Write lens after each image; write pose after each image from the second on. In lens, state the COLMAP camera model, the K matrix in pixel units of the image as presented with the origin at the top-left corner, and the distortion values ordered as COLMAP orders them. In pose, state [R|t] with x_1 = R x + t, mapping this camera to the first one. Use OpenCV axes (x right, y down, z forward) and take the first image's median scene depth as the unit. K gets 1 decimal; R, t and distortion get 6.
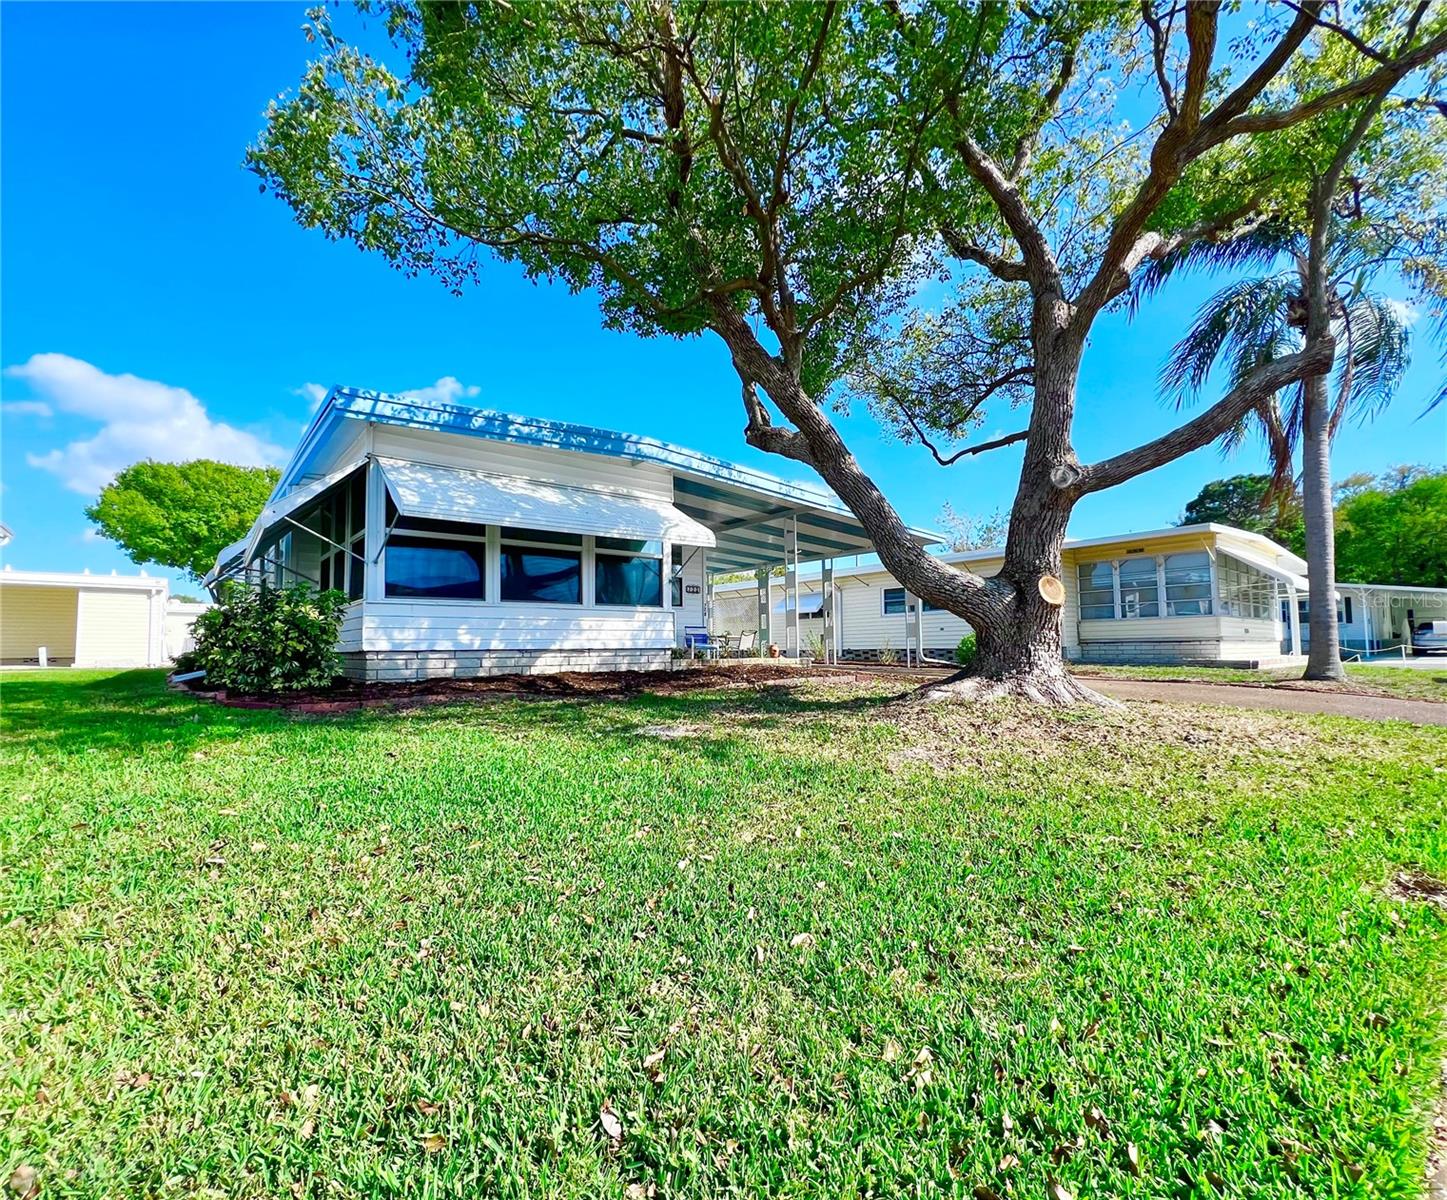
lens RADIAL K [[674.8, 0, 723.5], [0, 674.8, 600.0], [0, 0, 1]] dist [-0.003619, -0.000893]
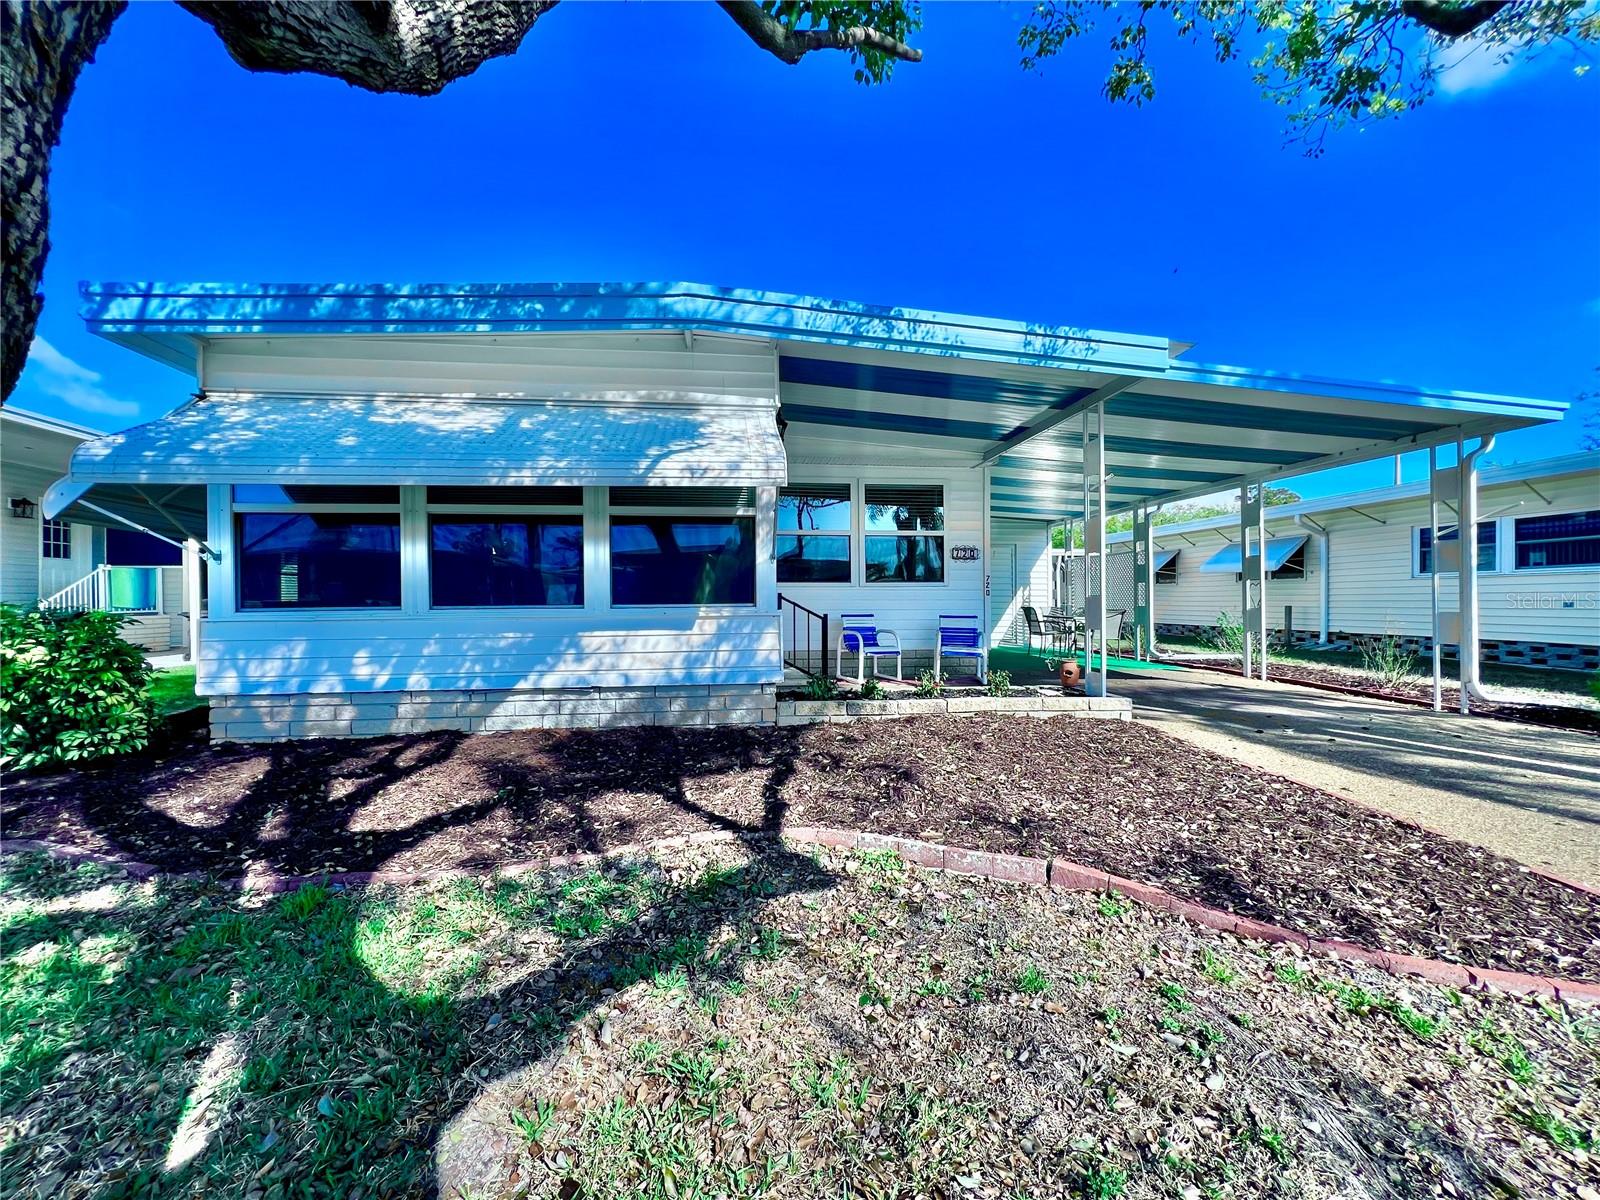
lens RADIAL K [[645.2, 0, 798.0], [0, 645.2, 590.7], [0, 0, 1]] dist [-0.001099, 0.000354]
pose [[0.836646, -0.001183, -0.547743, 0.250894], [0.037198, 0.997812, 0.054663, -0.032881], [0.546480, -0.066109, 0.834859, 0.681230]]
